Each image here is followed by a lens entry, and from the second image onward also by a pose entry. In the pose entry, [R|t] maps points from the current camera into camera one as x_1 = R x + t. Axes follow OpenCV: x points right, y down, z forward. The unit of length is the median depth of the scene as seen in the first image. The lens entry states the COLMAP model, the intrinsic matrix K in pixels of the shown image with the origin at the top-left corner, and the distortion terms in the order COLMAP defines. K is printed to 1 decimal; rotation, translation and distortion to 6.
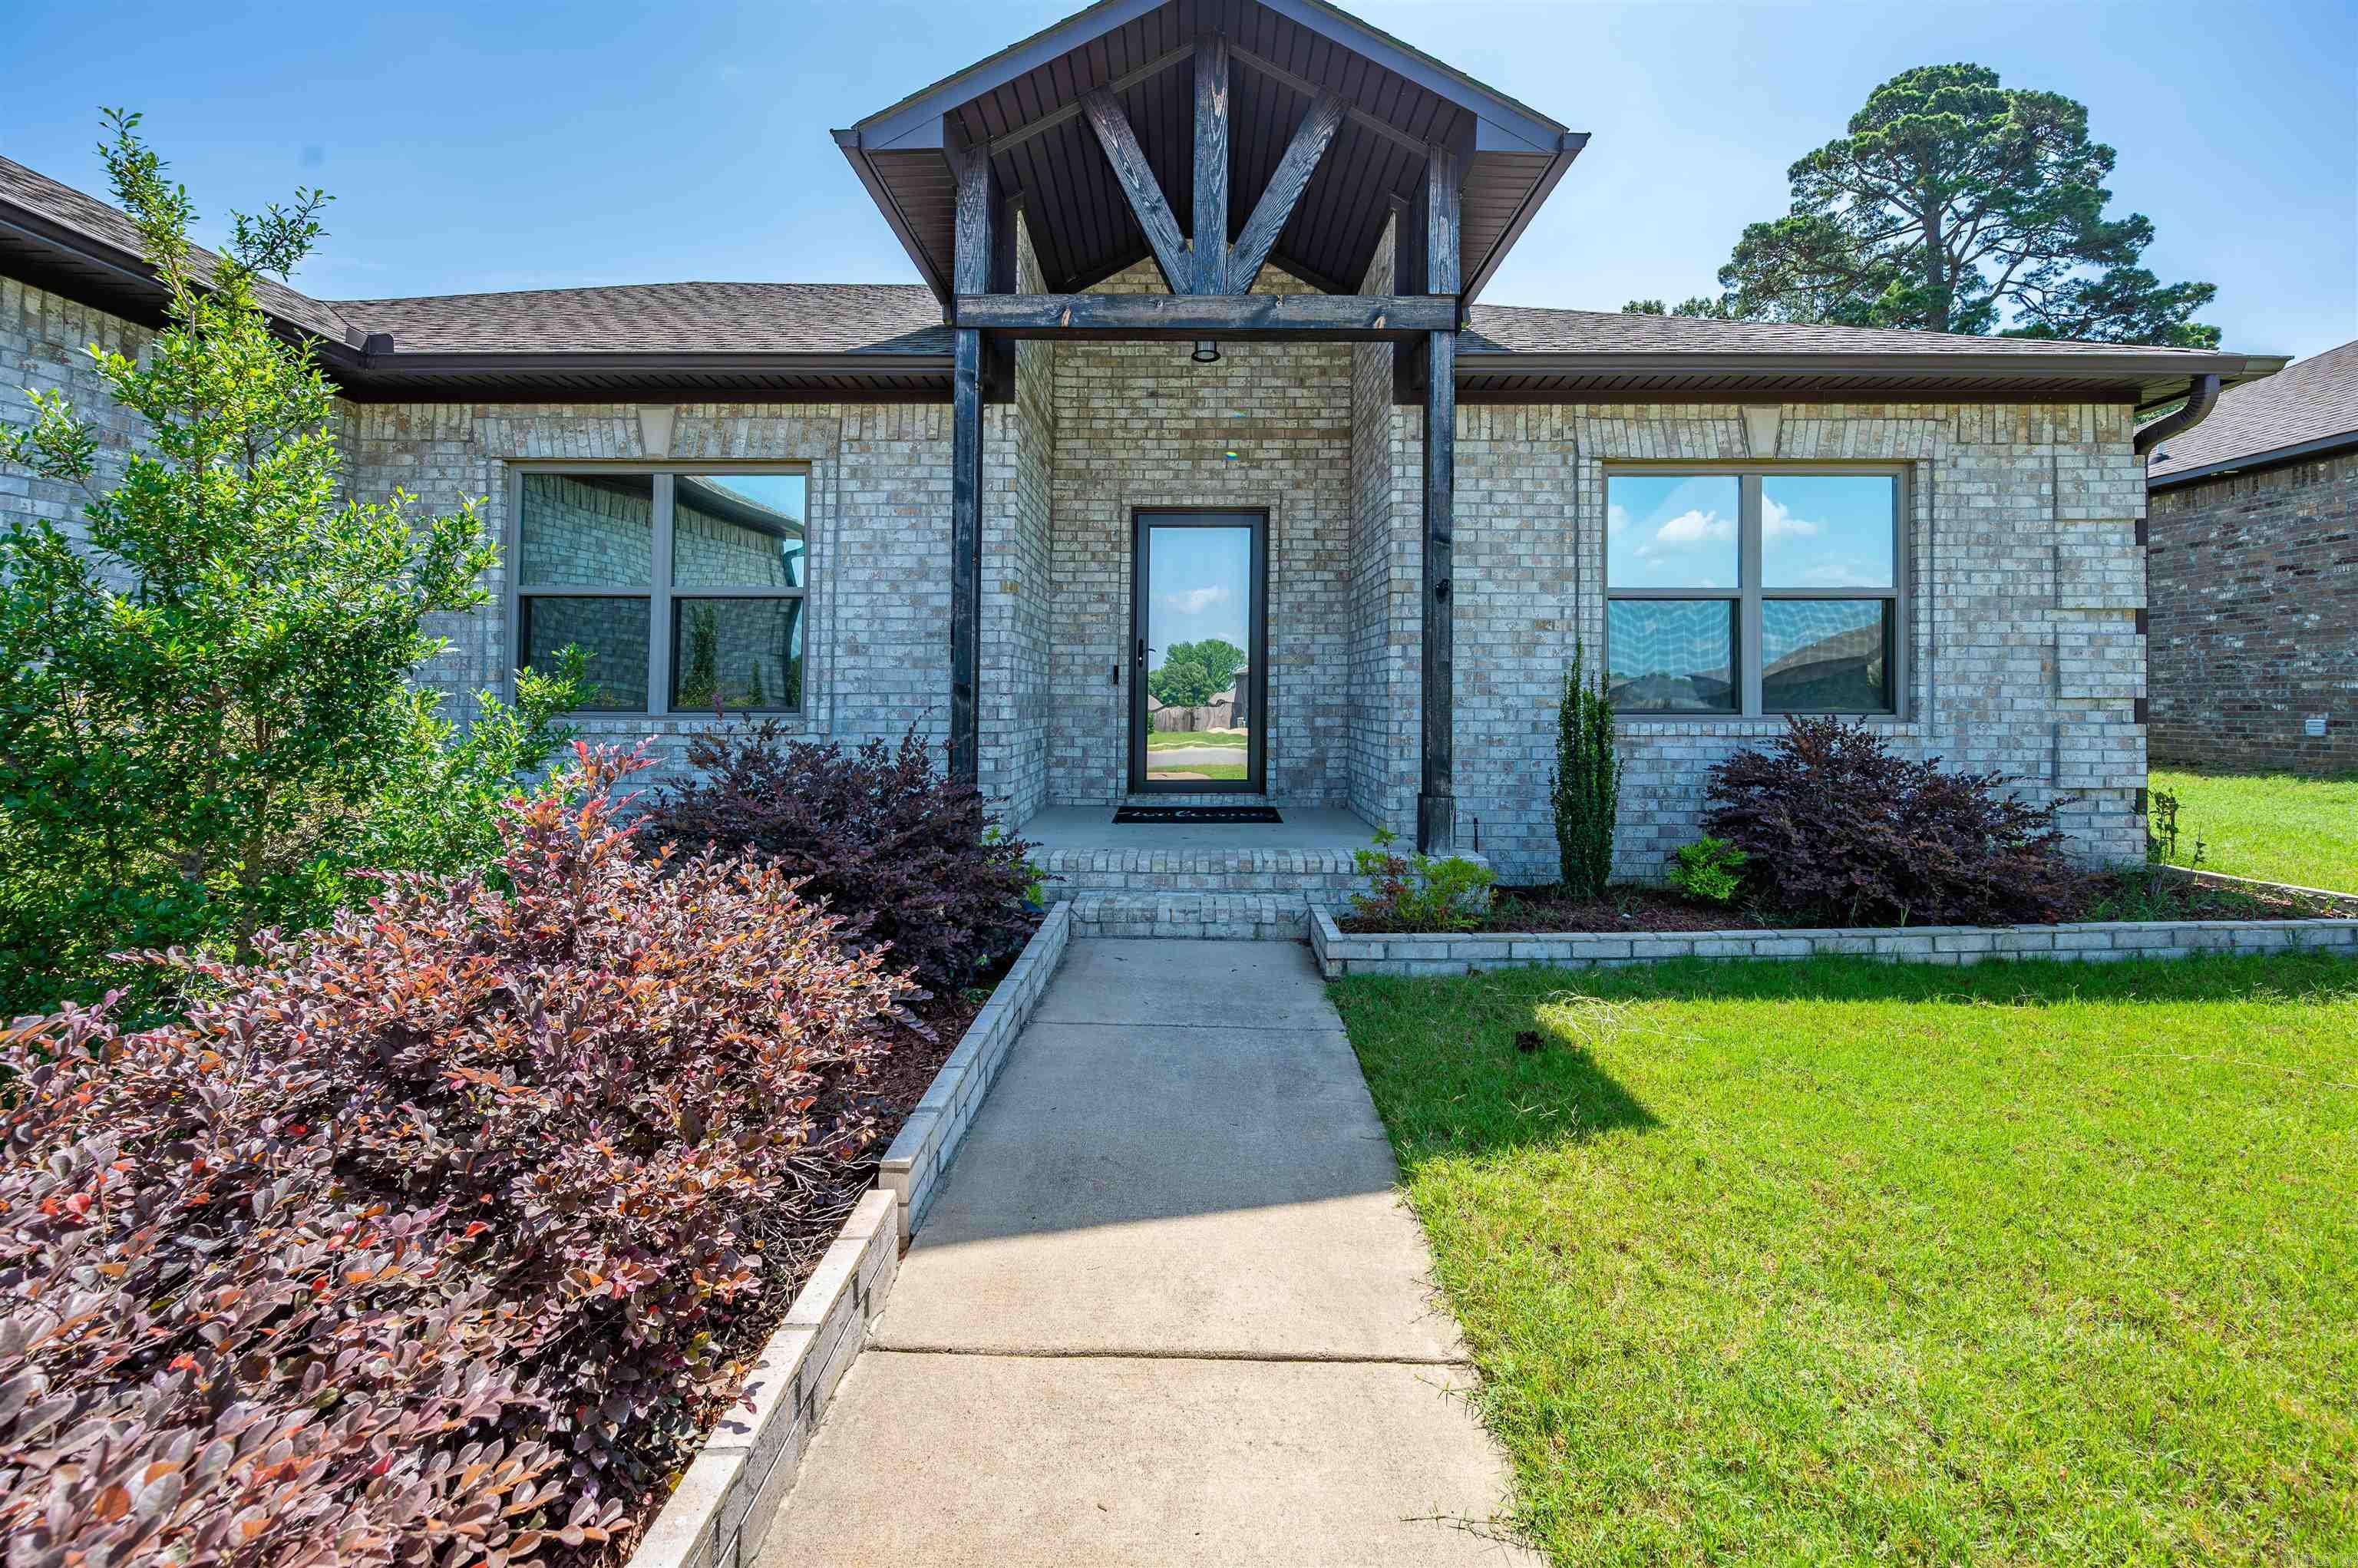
lens RADIAL K [[959.8, 0, 1193.9], [0, 959.8, 682.6], [0, 0, 1]] dist [0.002746, -0.000952]
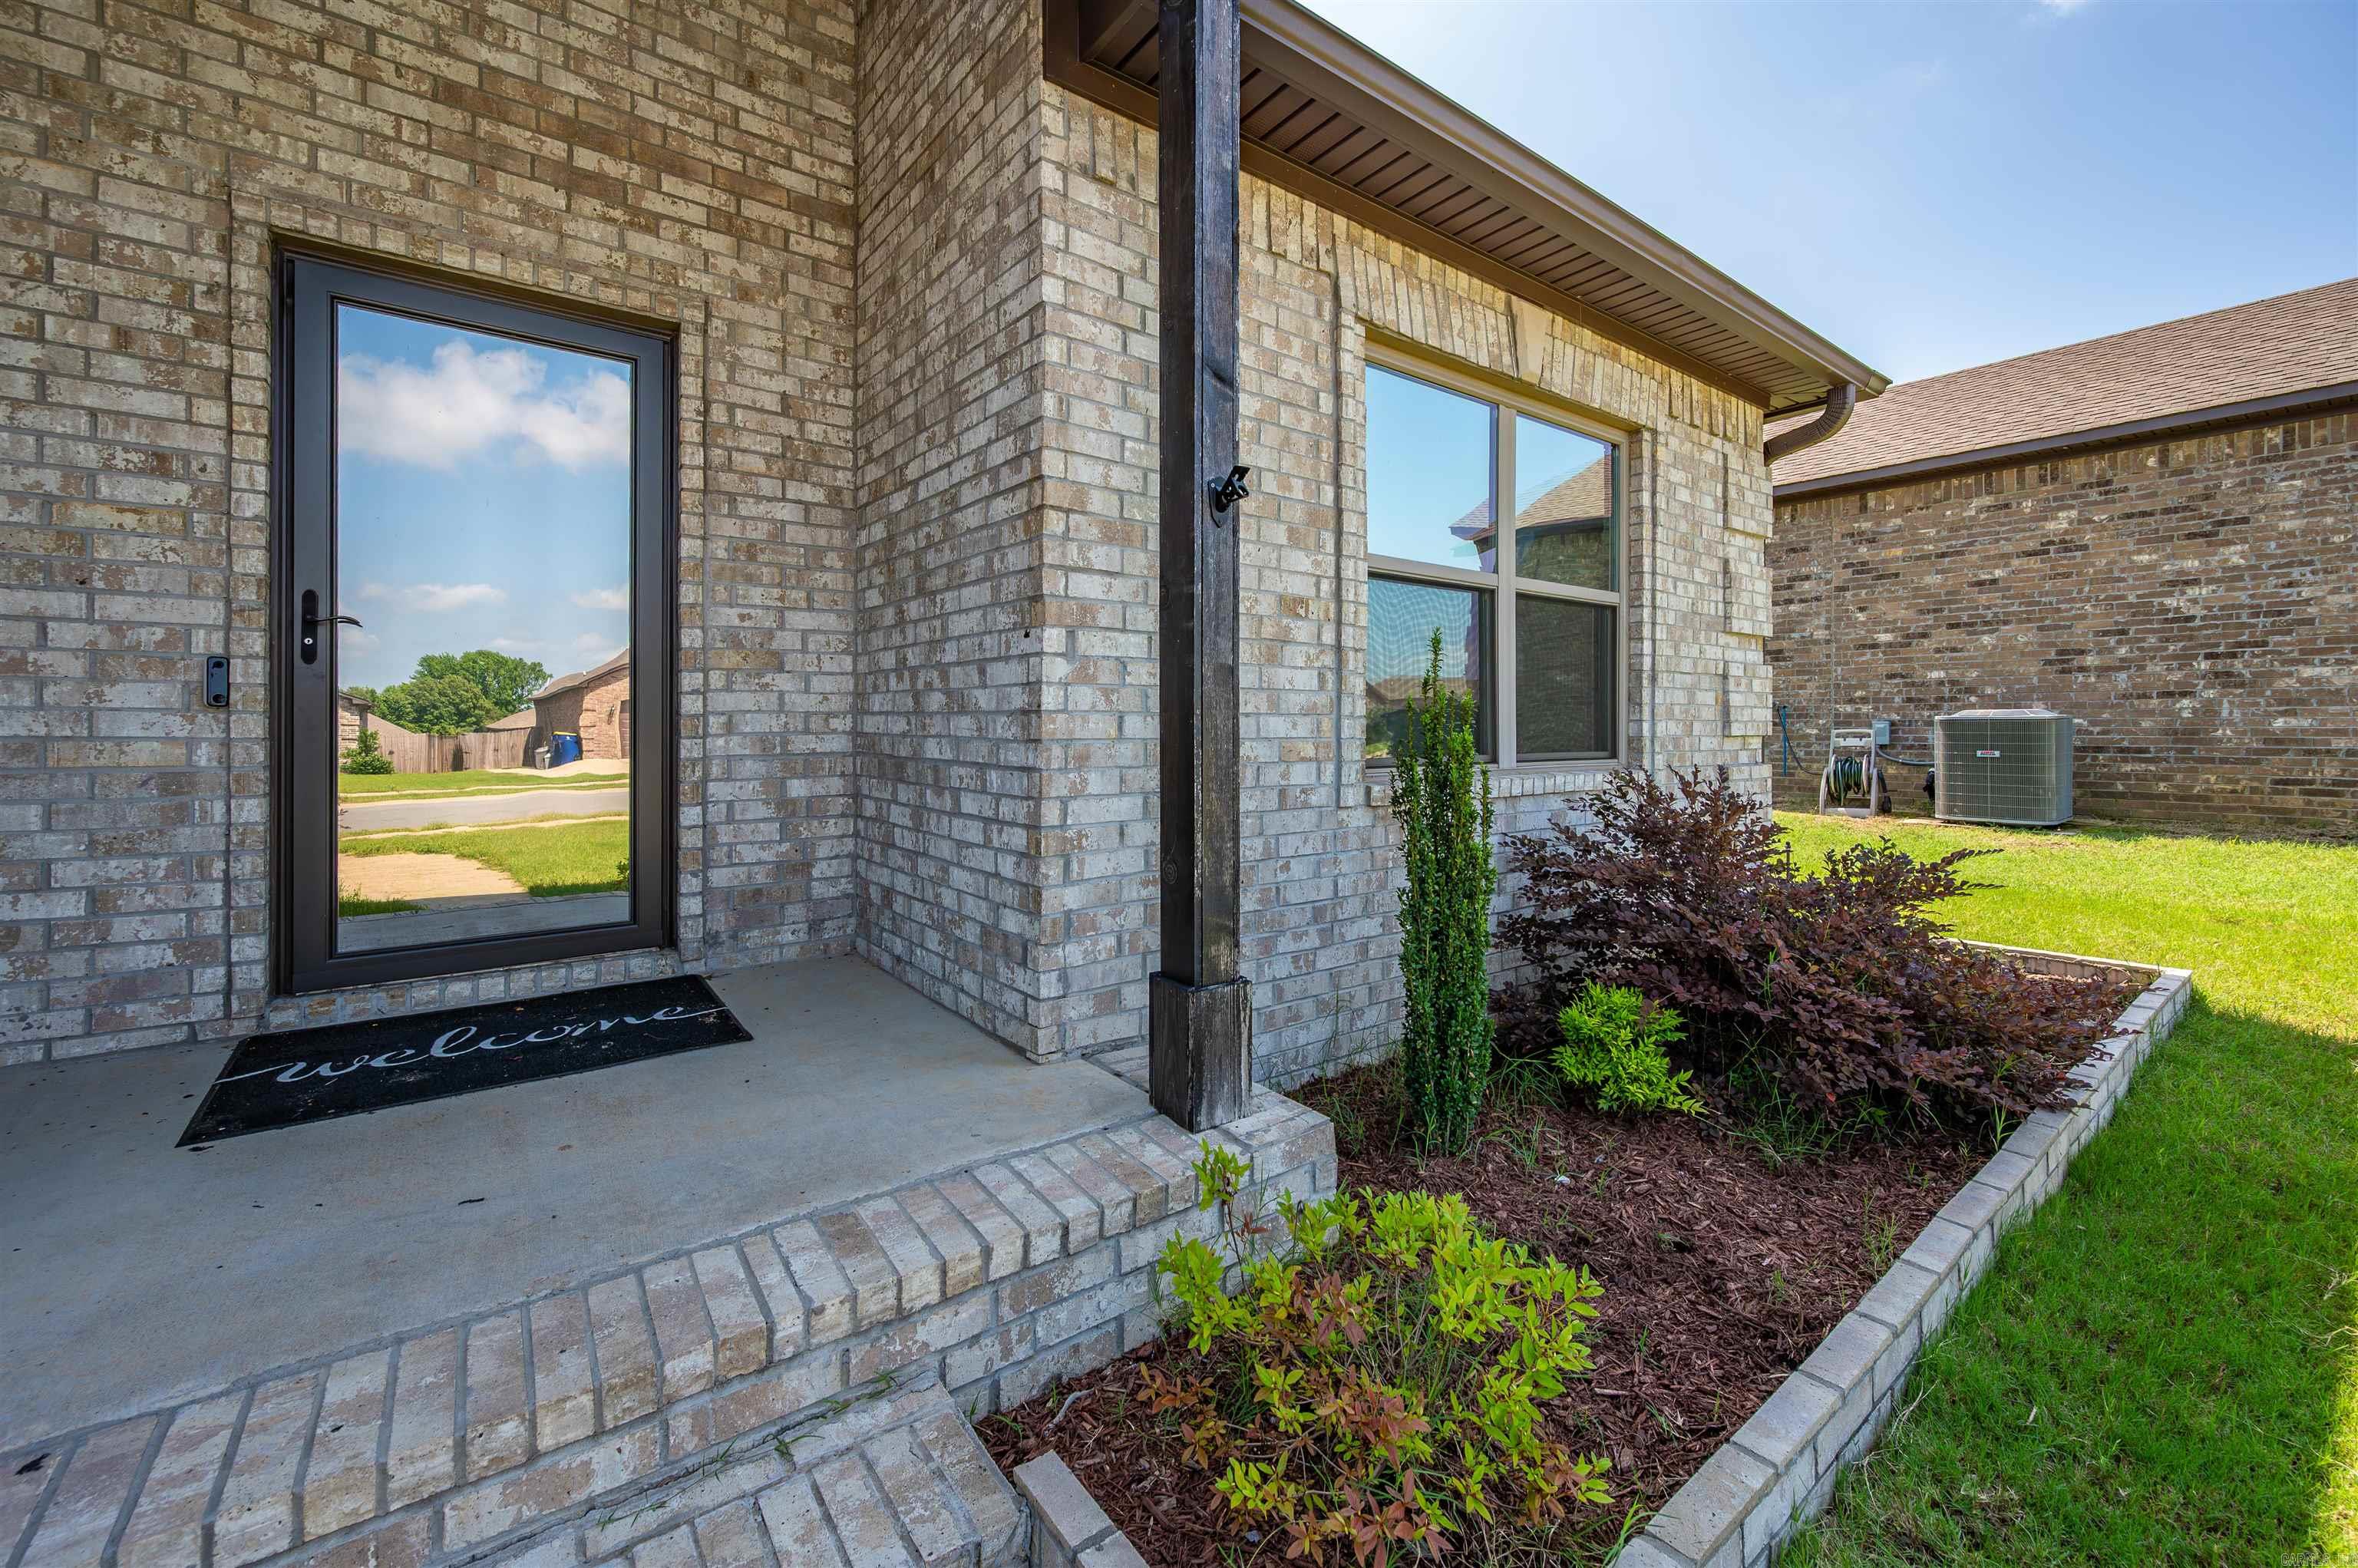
lens RADIAL K [[959.8, 0, 1171.4], [0, 959.8, 742.1], [0, 0, 1]] dist [0.002746, -0.000952]
pose [[0.802773, -0.010643, 0.596189, -0.010469], [-0.011082, 0.999402, 0.032763, -0.001305], [-0.596181, -0.032908, 0.802175, 0.583921]]
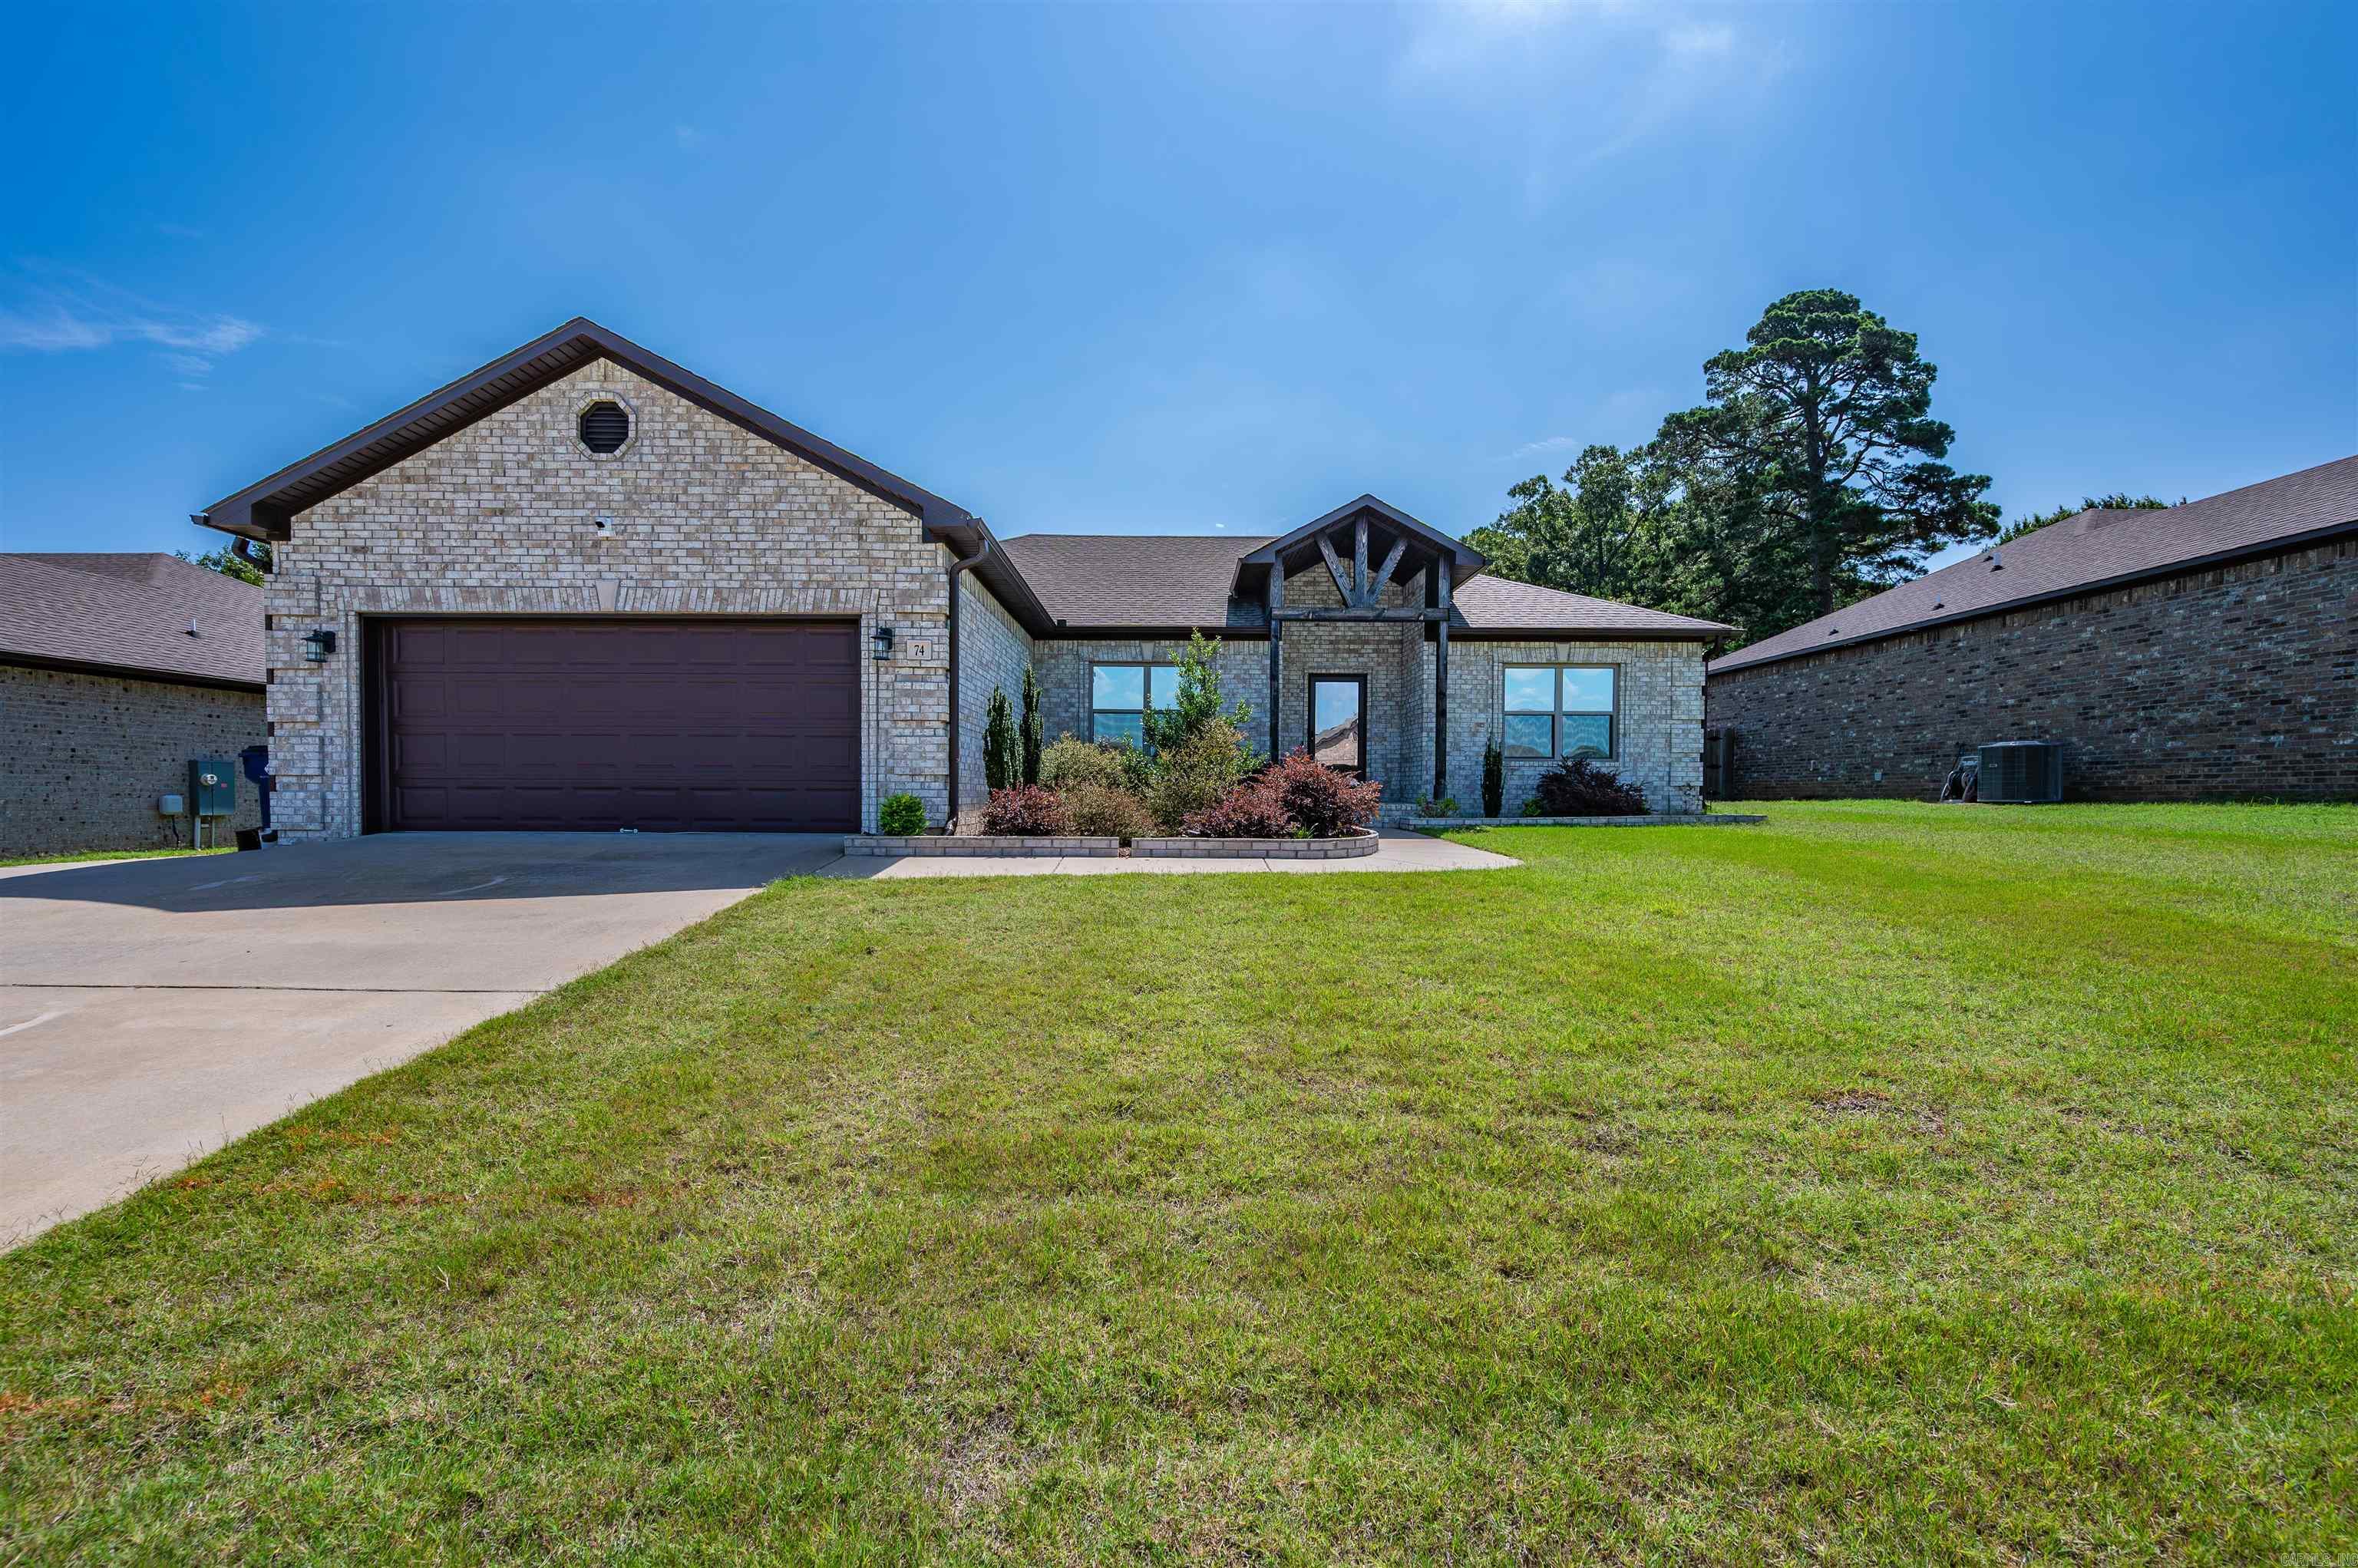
lens RADIAL K [[959.8, 0, 1183.0], [0, 959.8, 789.4], [0, 0, 1]] dist [0.002746, -0.000952]
pose [[0.999971, 0.002184, 0.007243, -0.465431], [-0.002281, 0.999907, 0.013413, 0.082706], [-0.007213, -0.013429, 0.999884, -1.611172]]
